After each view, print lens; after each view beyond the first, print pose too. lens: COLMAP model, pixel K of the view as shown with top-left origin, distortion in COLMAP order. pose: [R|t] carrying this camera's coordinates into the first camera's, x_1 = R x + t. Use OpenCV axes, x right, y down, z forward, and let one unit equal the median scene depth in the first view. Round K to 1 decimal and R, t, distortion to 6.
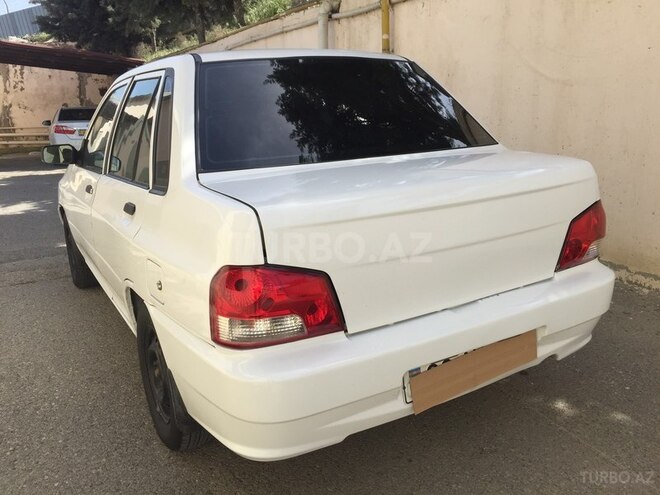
lens RADIAL K [[561.3, 0, 330.0], [0, 561.3, 247.5], [0, 0, 1]] dist [0.098311, -0.134651]
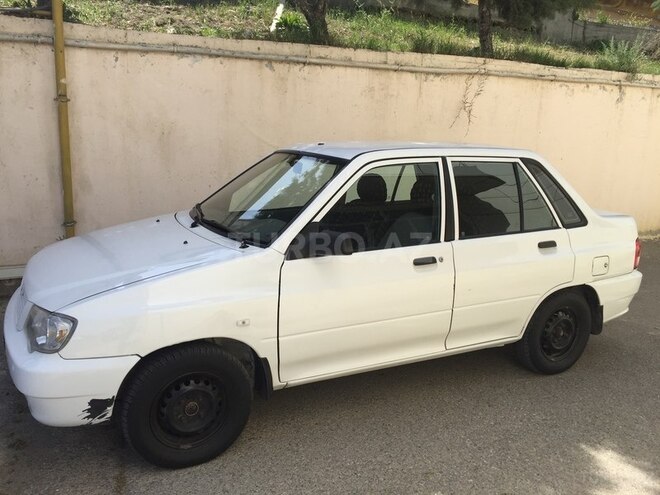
lens RADIAL K [[561.3, 0, 330.0], [0, 561.3, 247.5], [0, 0, 1]] dist [0.098311, -0.134651]
pose [[0.038745, -0.188044, 0.981396, -1.030228], [0.205151, 0.962709, 0.176365, -0.262190], [-0.977963, 0.194501, 0.075877, 0.777445]]
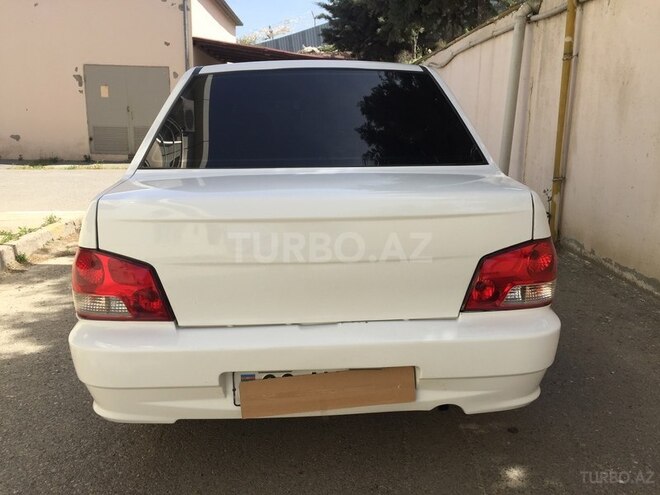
lens RADIAL K [[561.3, 0, 330.0], [0, 561.3, 247.5], [0, 0, 1]] dist [0.098311, -0.134651]
pose [[0.883826, 0.135405, -0.447792, 0.281566], [-0.138732, 0.990001, 0.025539, -0.023689], [0.446772, 0.039551, 0.893773, 0.055980]]
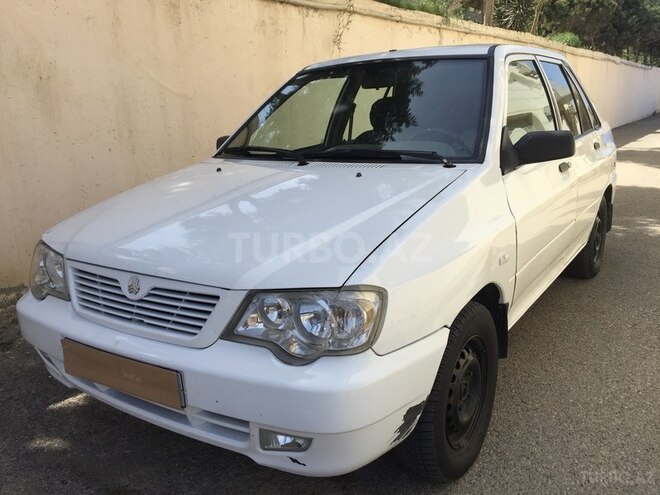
lens RADIAL K [[561.3, 0, 330.0], [0, 561.3, 247.5], [0, 0, 1]] dist [0.098311, -0.134651]
pose [[-0.440626, -0.179689, 0.879523, -0.783383], [0.263668, 0.910640, 0.318140, -0.284823], [-0.858095, 0.372083, -0.353873, 1.215717]]
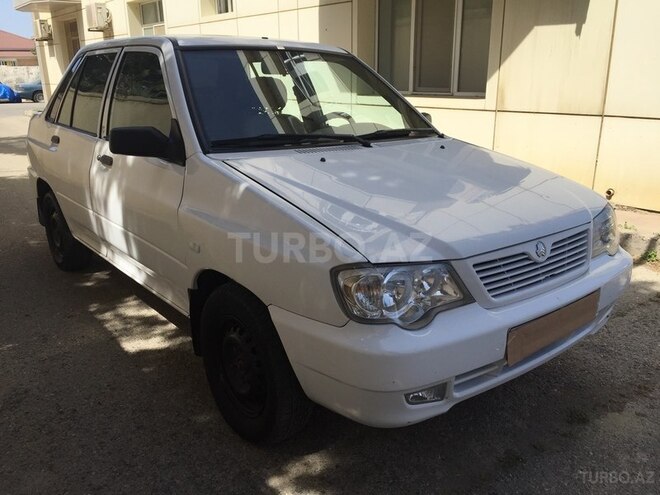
lens RADIAL K [[571.1, 0, 330.0], [0, 571.1, 247.5], [0, 0, 1]] dist [0.050388, -0.000021]
pose [[-0.989175, 0.060906, -0.133506, -0.147996], [-0.014312, 0.865419, 0.500844, -0.396494], [0.146043, 0.497333, -0.855179, 1.567659]]
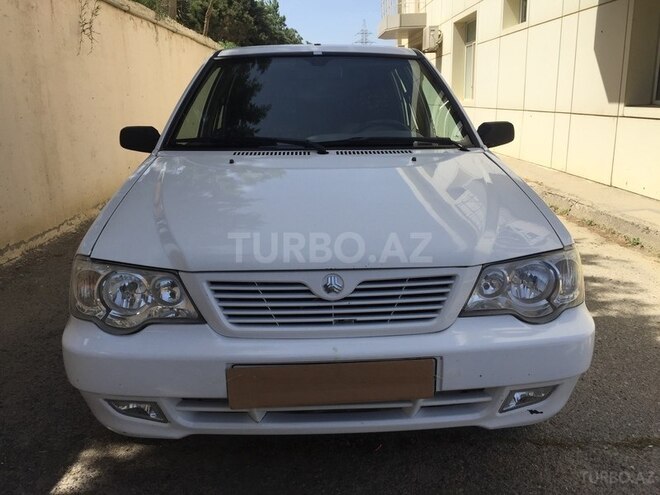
lens RADIAL K [[561.3, 0, 330.0], [0, 561.3, 247.5], [0, 0, 1]] dist [0.098311, -0.134651]
pose [[-0.884526, -0.090143, 0.457699, -0.533804], [0.137573, 0.887109, 0.440582, -0.347366], [-0.445744, 0.452673, -0.772269, 1.468829]]
